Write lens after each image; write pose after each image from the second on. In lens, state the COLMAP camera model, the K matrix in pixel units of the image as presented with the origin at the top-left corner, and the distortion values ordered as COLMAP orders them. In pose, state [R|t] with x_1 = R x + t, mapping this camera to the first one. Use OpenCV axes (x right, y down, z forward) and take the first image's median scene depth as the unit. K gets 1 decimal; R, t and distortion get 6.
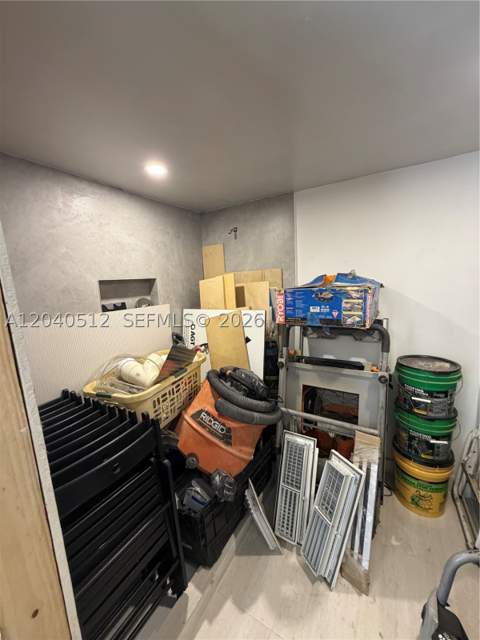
lens RADIAL K [[255.3, 0, 240.0], [0, 255.3, 320.0], [0, 0, 1]] dist [0.000997, 0.000359]
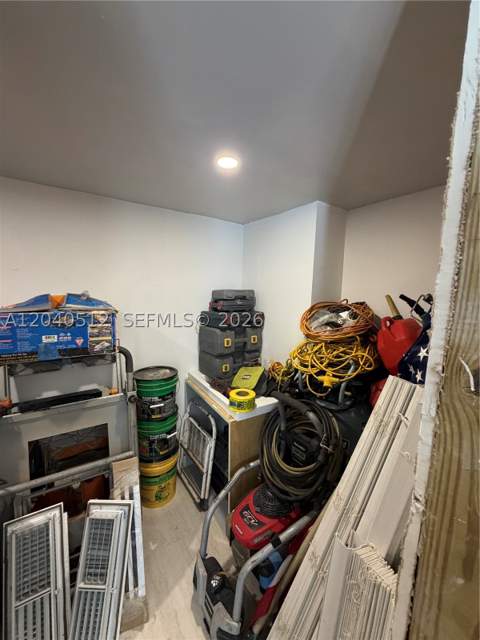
lens RADIAL K [[255.3, 0, 240.0], [0, 255.3, 320.0], [0, 0, 1]] dist [0.000997, 0.000359]
pose [[0.422813, -0.045728, 0.905063, -0.166039], [0.100569, 0.994925, 0.003286, -0.042258], [-0.900619, 0.089632, 0.425266, 0.130359]]
